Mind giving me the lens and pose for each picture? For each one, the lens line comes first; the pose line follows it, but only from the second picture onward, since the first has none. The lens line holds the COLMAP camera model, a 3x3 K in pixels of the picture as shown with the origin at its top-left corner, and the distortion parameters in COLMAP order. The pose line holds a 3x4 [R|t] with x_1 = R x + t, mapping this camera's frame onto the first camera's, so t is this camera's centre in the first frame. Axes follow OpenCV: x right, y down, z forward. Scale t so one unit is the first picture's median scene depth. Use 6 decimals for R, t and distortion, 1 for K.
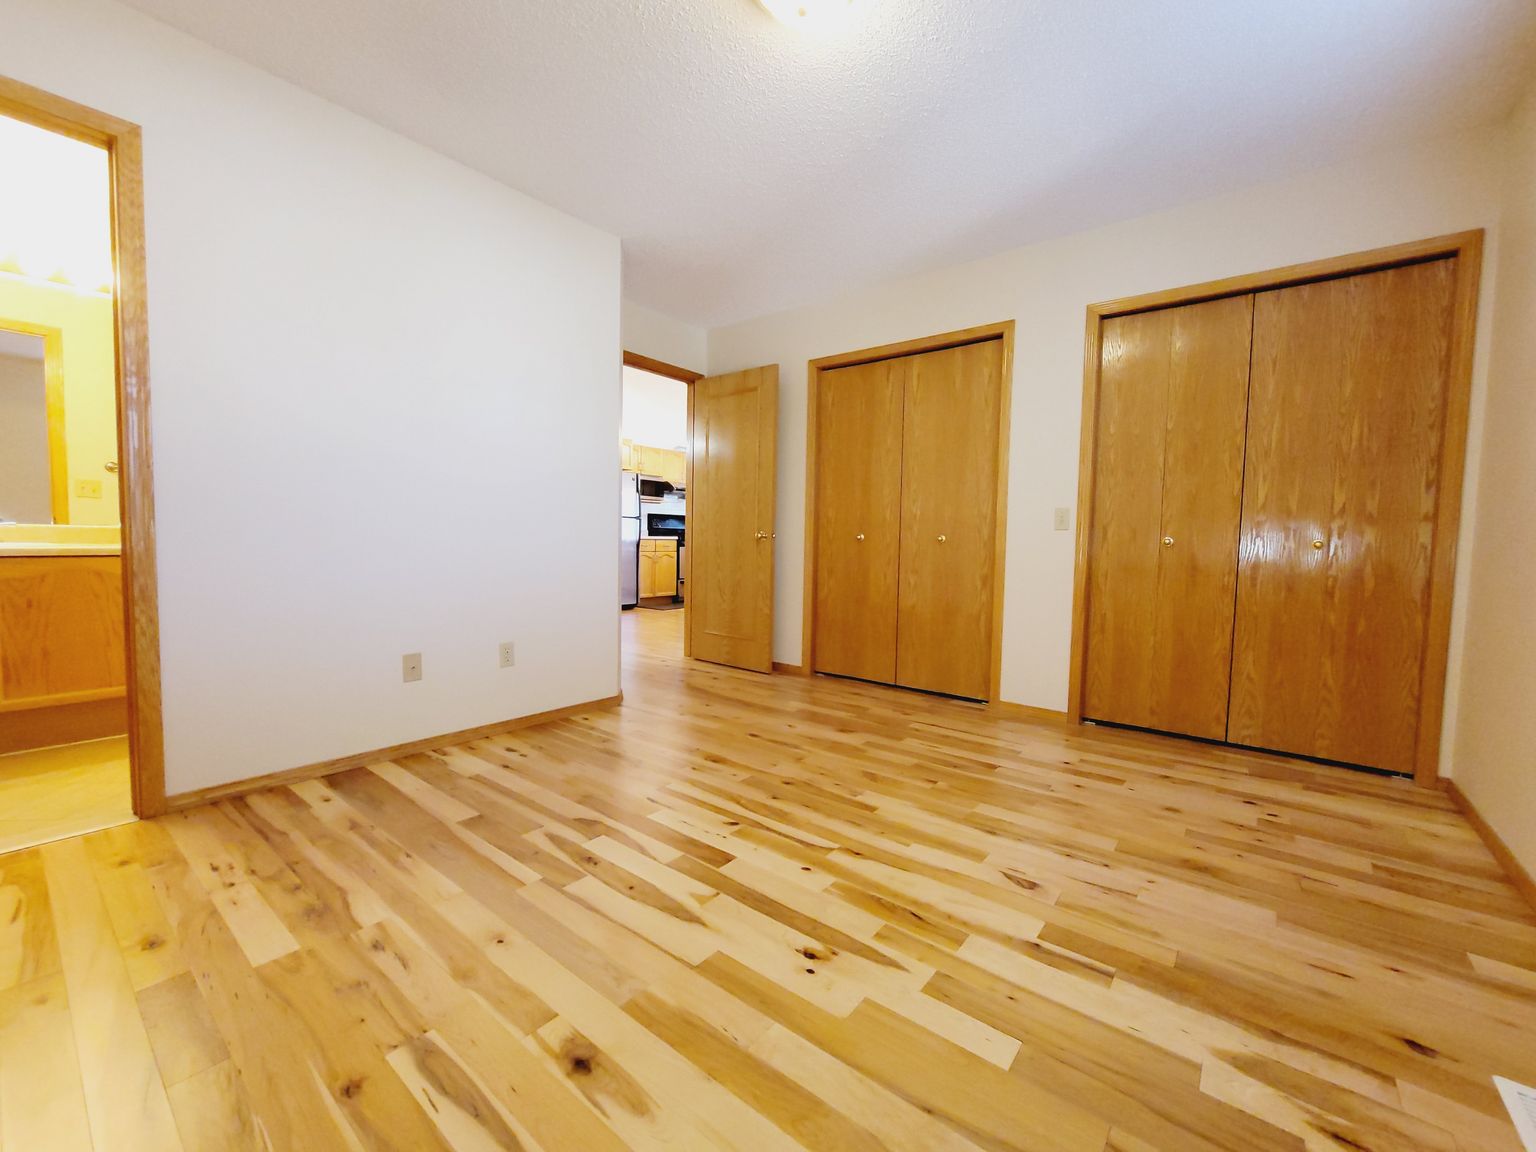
lens RADIAL K [[631.1, 0, 767.2], [0, 631.1, 575.1], [0, 0, 1]] dist [0.000328, -0.000340]
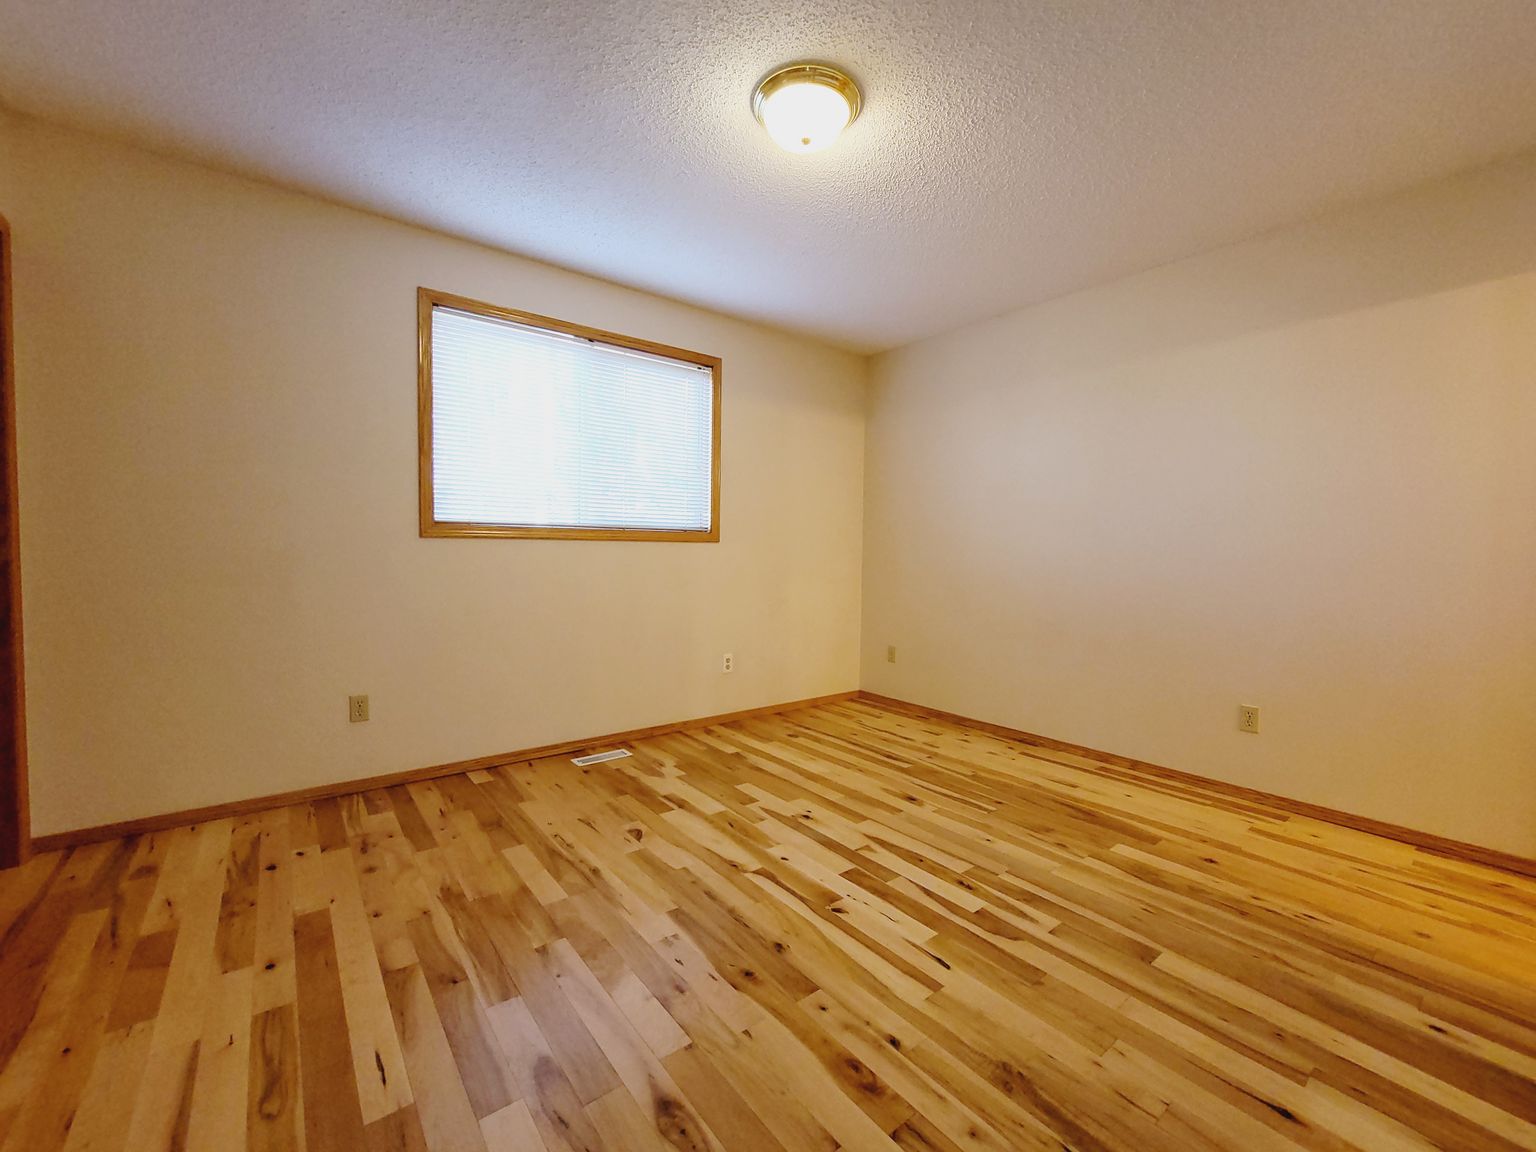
lens RADIAL K [[631.1, 0, 768.5], [0, 631.1, 574.9], [0, 0, 1]] dist [0.000328, -0.000340]
pose [[-0.972884, -0.043880, 0.227093, -0.176054], [-0.020998, 0.994541, 0.102211, -0.235191], [-0.230338, 0.094671, -0.968495, 2.299107]]
